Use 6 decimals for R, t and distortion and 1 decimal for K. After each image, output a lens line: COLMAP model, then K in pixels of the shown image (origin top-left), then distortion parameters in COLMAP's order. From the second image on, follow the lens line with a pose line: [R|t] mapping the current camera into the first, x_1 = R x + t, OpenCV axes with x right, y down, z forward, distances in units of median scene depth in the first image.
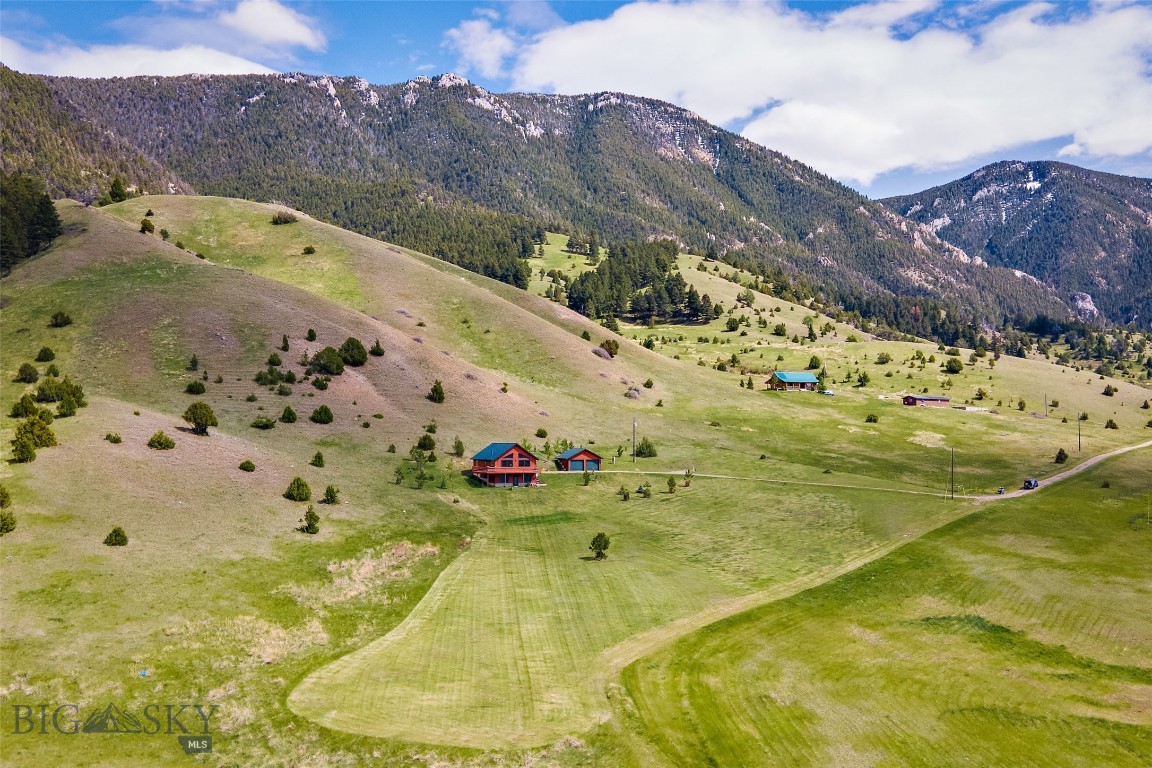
lens RADIAL K [[1092.4, 0, 576.0], [0, 1092.4, 384.0], [0, 0, 1]] dist [0.013181, -0.003131]
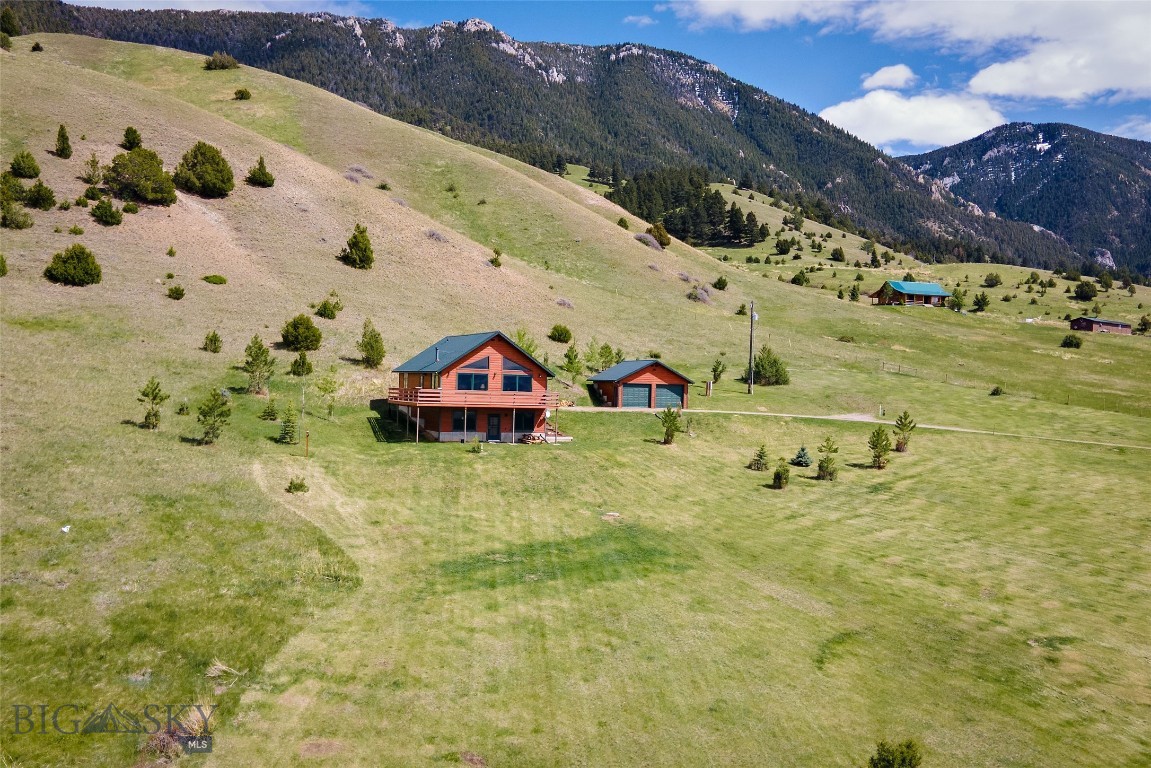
lens RADIAL K [[997.2, 0, 575.5], [0, 997.2, 384.0], [0, 0, 1]] dist [-0.032558, 0.126087]
pose [[0.999541, 0.027980, -0.011576, -0.002714], [-0.027357, 0.998328, 0.050911, 0.006624], [0.012981, -0.050571, 0.998636, 0.078867]]
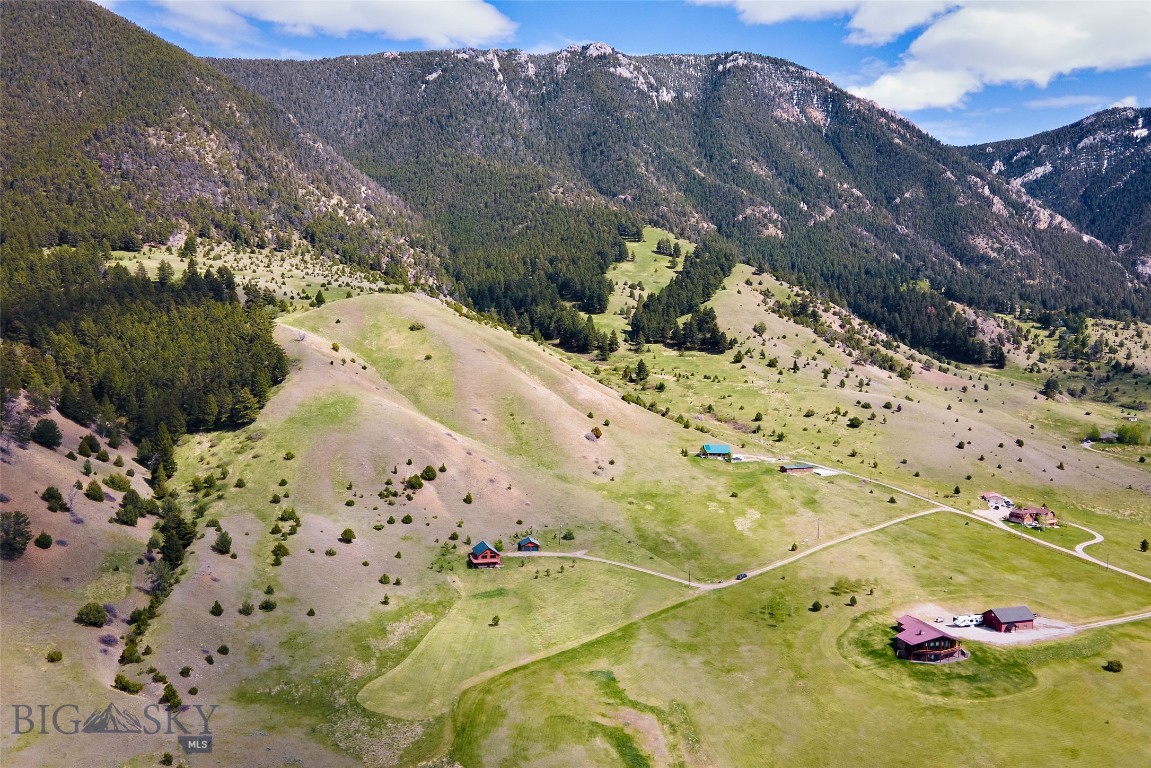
lens RADIAL K [[991.1, 0, 575.5], [0, 991.1, 384.0], [0, 0, 1]] dist [0.017341, 0.025768]
pose [[0.987498, 0.041156, -0.152166, 0.049115], [-0.023172, 0.992728, 0.118125, -0.061829], [0.155921, -0.113123, 0.981271, -0.106202]]
